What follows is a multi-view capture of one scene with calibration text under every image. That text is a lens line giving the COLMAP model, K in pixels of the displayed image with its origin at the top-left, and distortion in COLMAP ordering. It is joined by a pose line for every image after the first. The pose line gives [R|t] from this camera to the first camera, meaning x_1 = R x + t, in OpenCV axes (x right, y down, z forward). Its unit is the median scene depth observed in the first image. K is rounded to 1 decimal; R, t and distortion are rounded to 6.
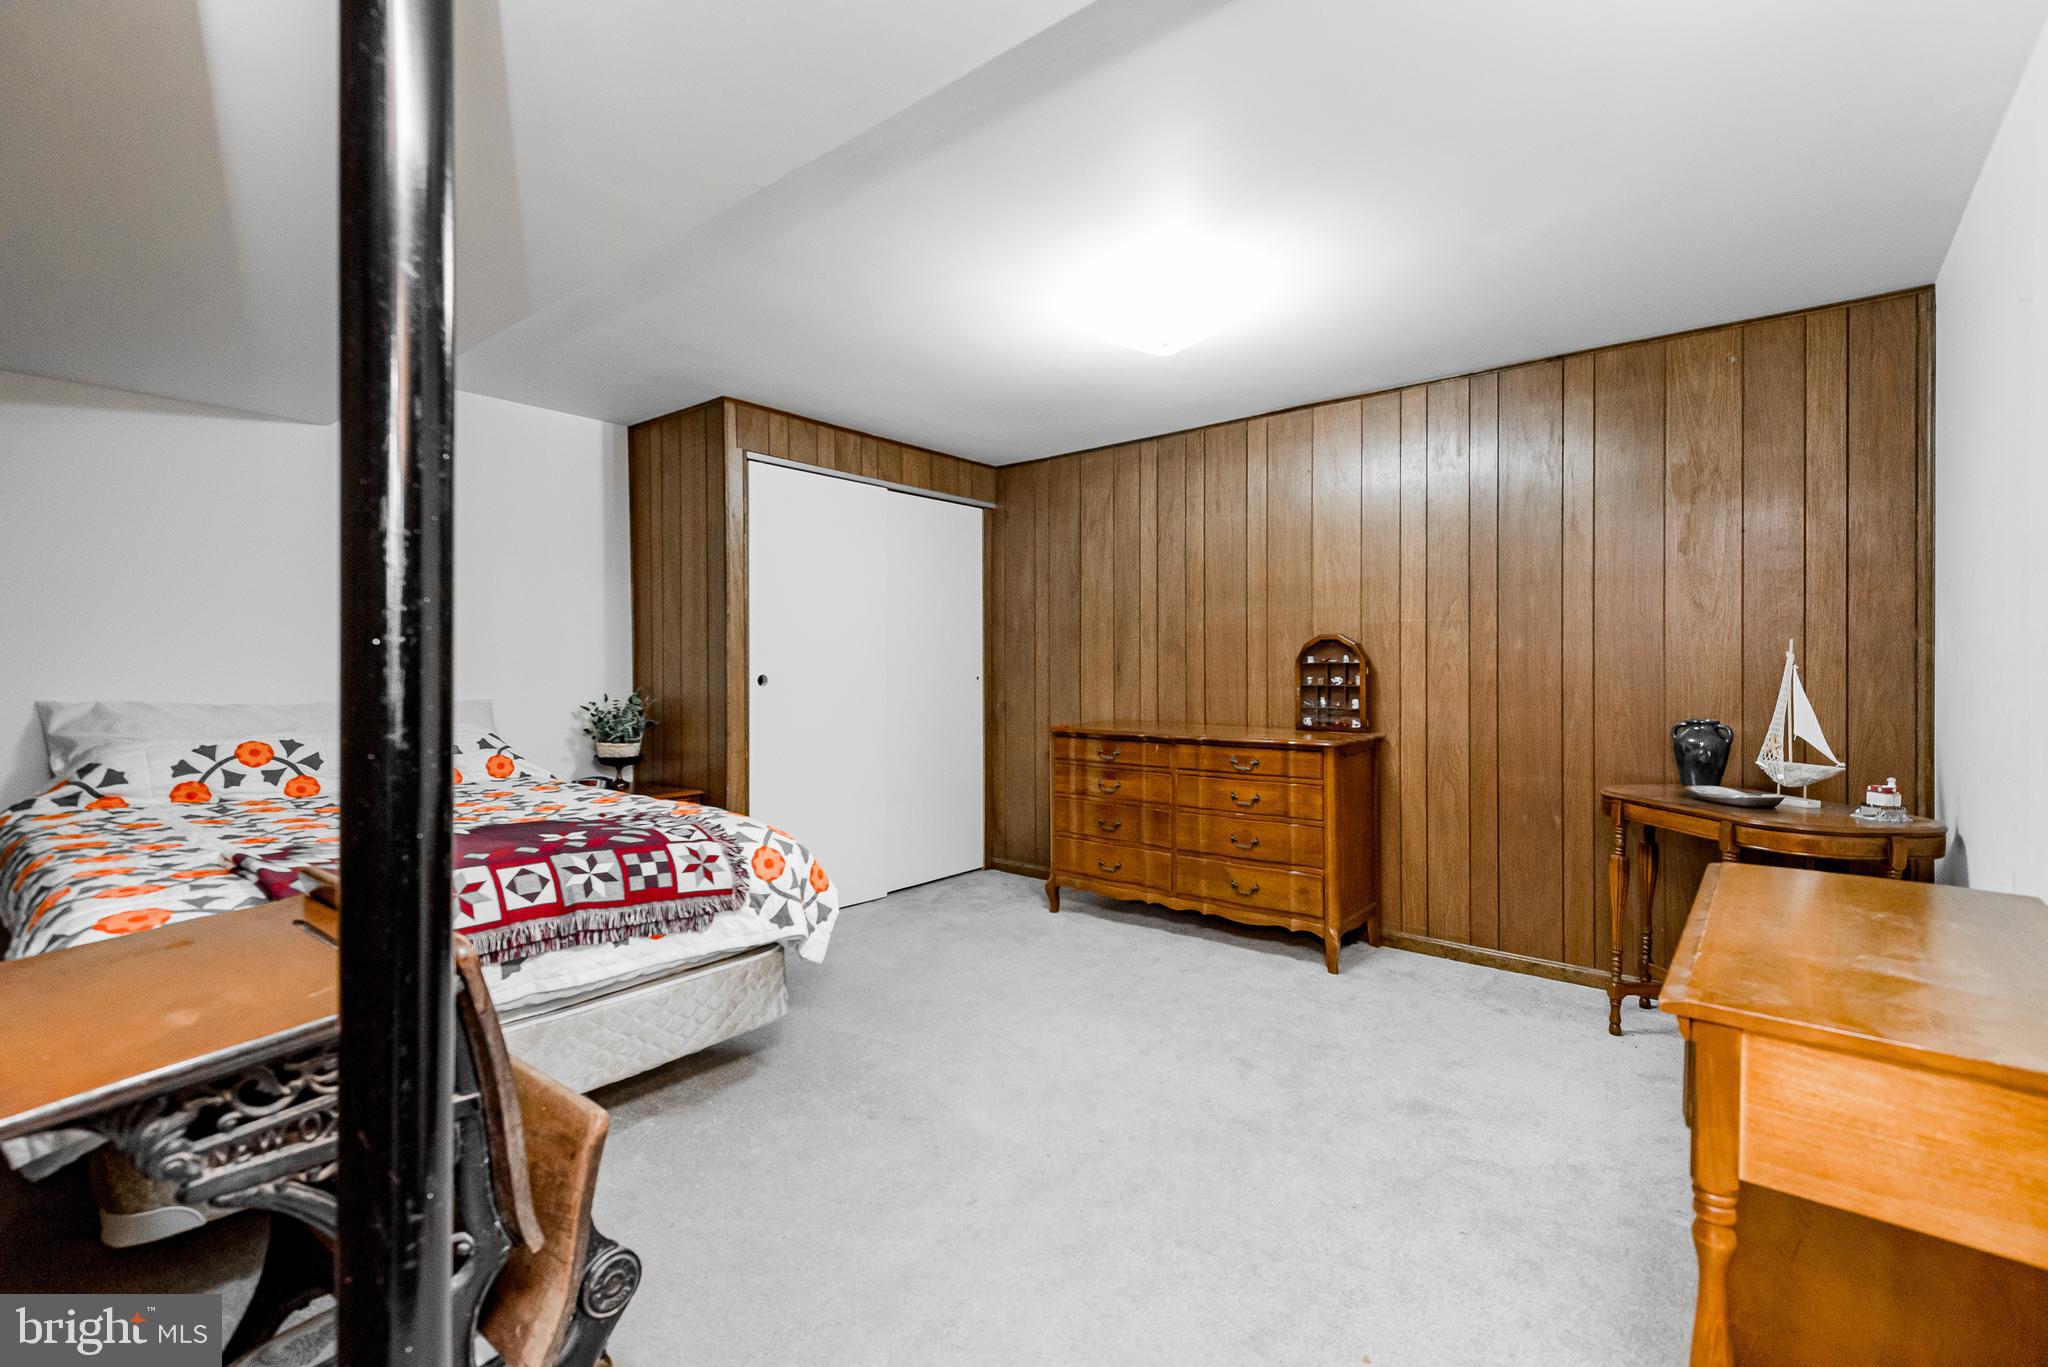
lens RADIAL K [[914.3, 0, 1016.4], [0, 914.3, 675.3], [0, 0, 1]] dist [0.024412, -0.010456]
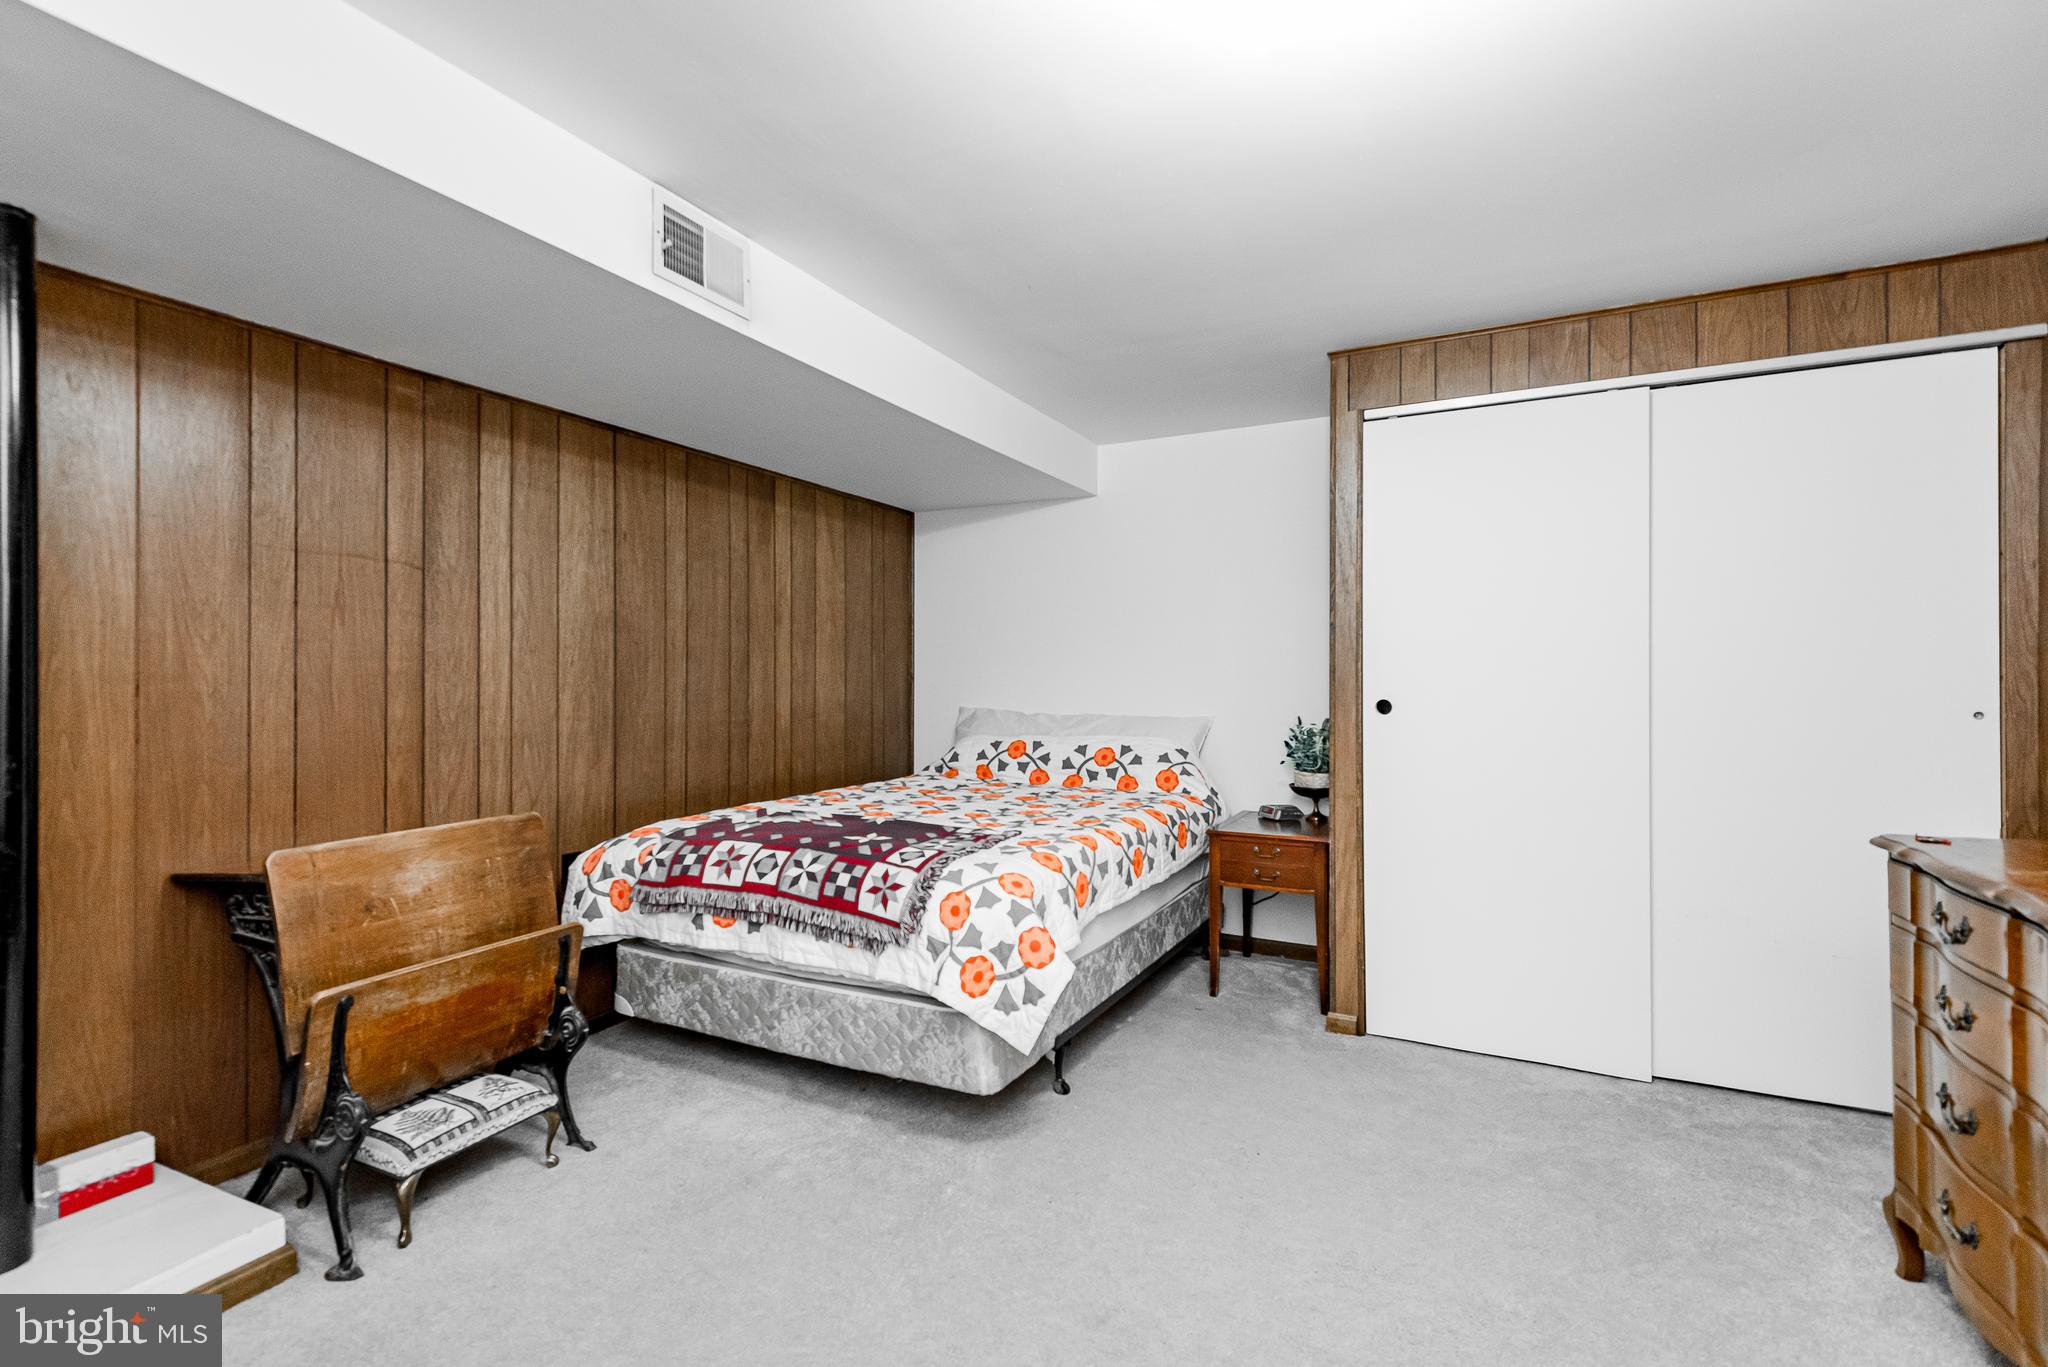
lens RADIAL K [[914.3, 0, 1021.3], [0, 914.3, 672.8], [0, 0, 1]] dist [0.024412, -0.010456]
pose [[0.228670, -0.006046, -0.973485, 0.627317], [-0.006792, 0.999946, -0.007805, -0.022981], [0.973480, 0.008397, 0.228617, 0.857055]]
